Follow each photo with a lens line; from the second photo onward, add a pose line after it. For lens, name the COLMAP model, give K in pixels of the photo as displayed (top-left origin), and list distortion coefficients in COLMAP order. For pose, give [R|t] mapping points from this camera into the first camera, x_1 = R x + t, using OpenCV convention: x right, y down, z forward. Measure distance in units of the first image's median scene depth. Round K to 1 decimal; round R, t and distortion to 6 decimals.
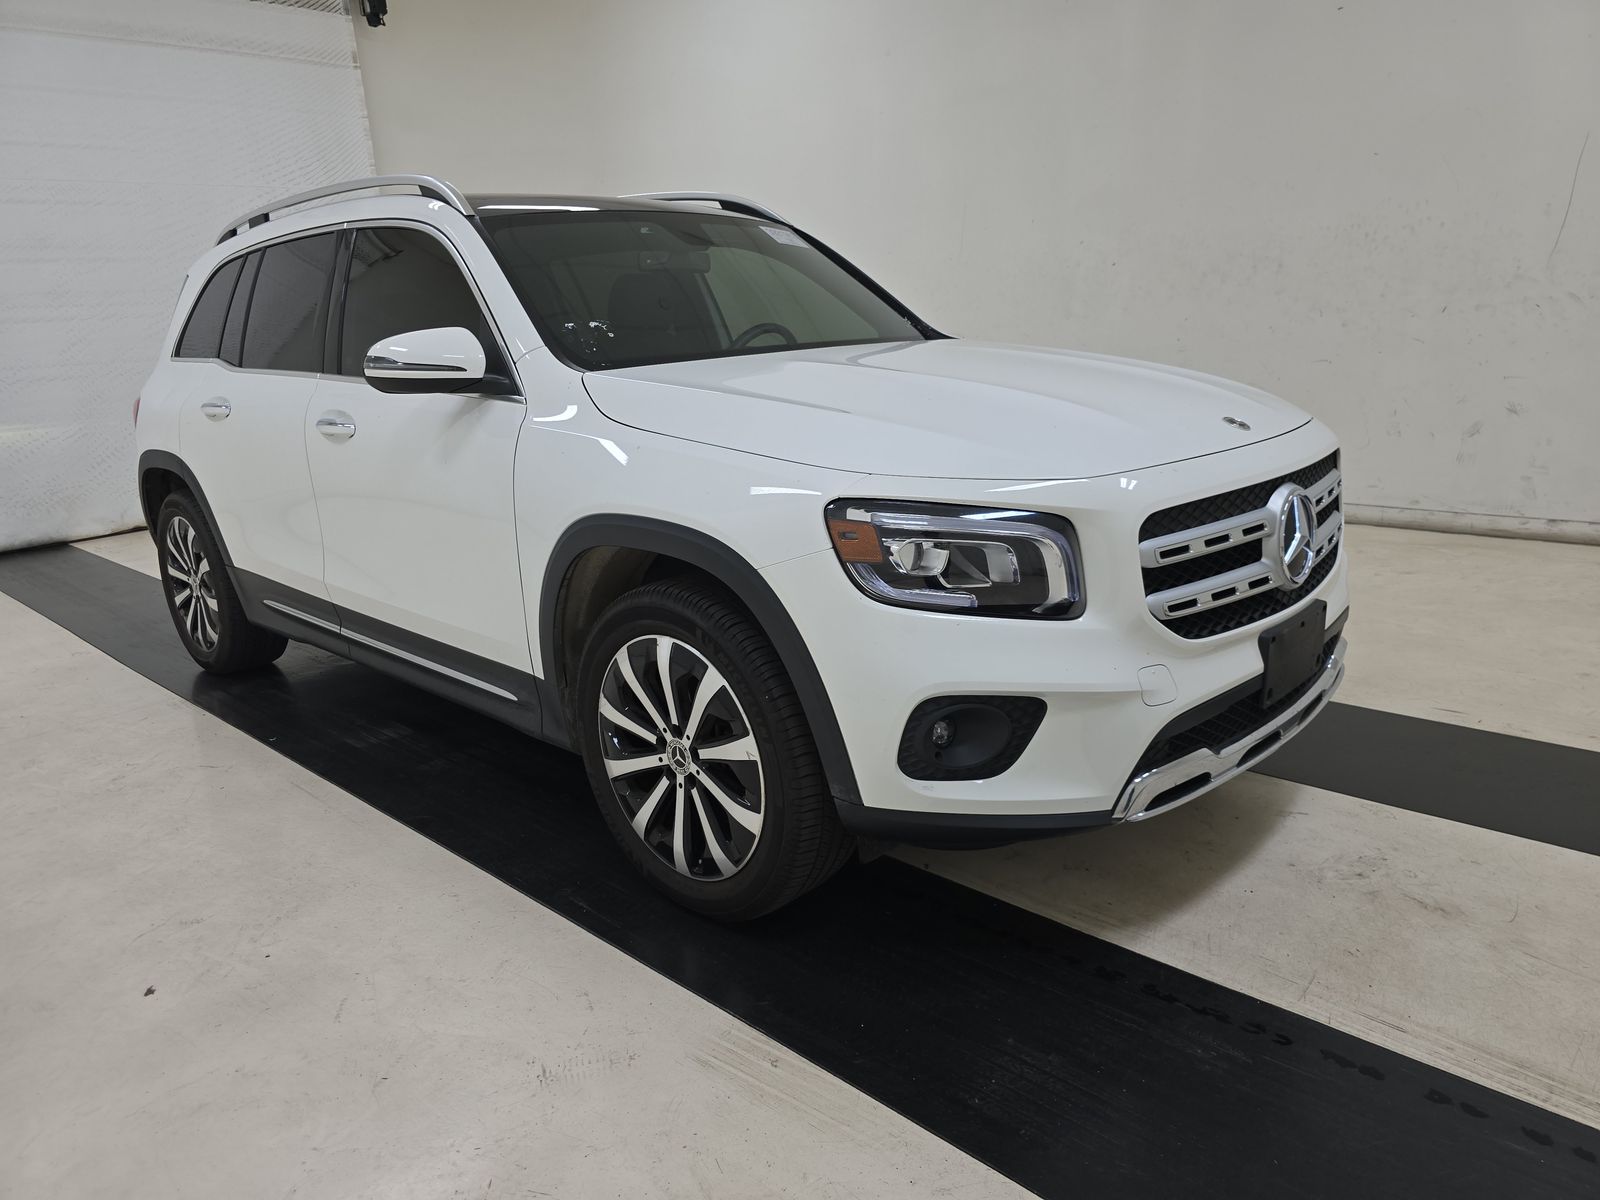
lens RADIAL K [[1073.0, 0, 811.4], [0, 1073.0, 587.3], [0, 0, 1]] dist [0.056078, -0.057273]
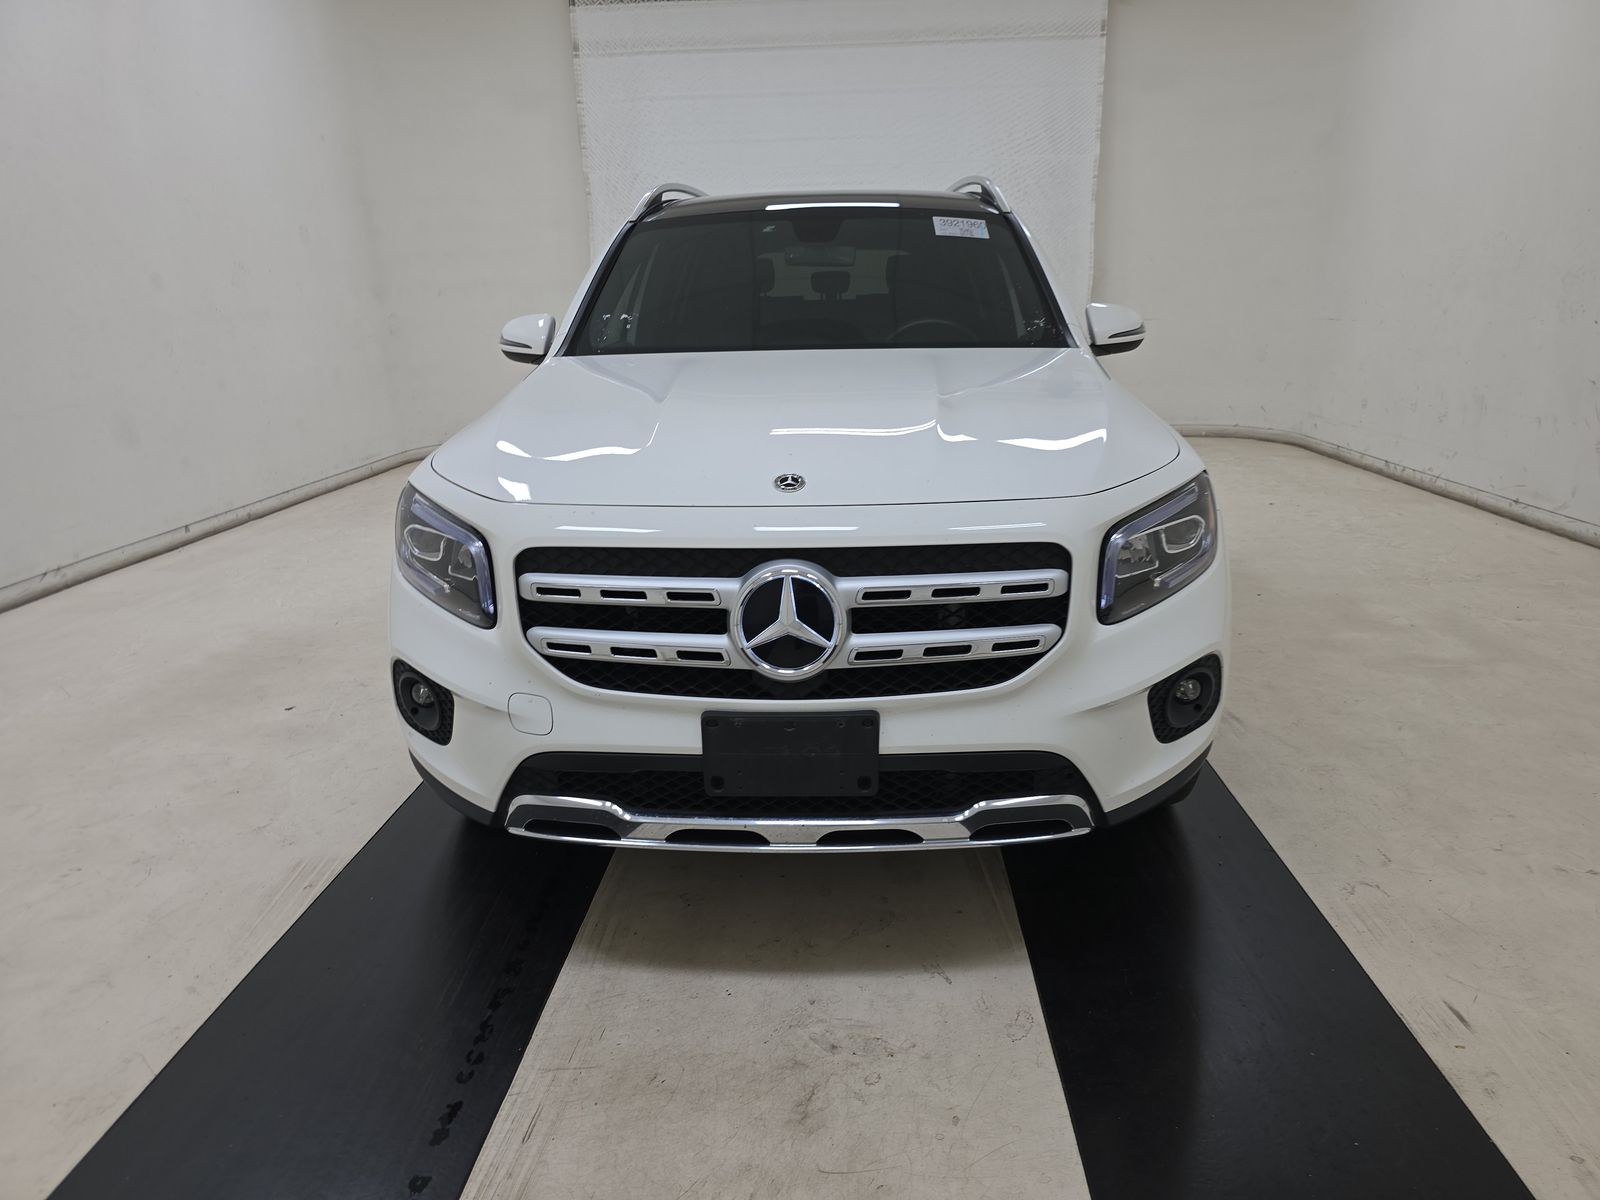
lens RADIAL K [[1073.0, 0, 811.4], [0, 1073.0, 587.3], [0, 0, 1]] dist [0.056078, -0.057273]
pose [[0.654803, 0.236293, -0.717913, 0.411849], [-0.200049, 0.970180, 0.136860, -0.075359], [0.728844, 0.054001, 0.682547, 0.167885]]
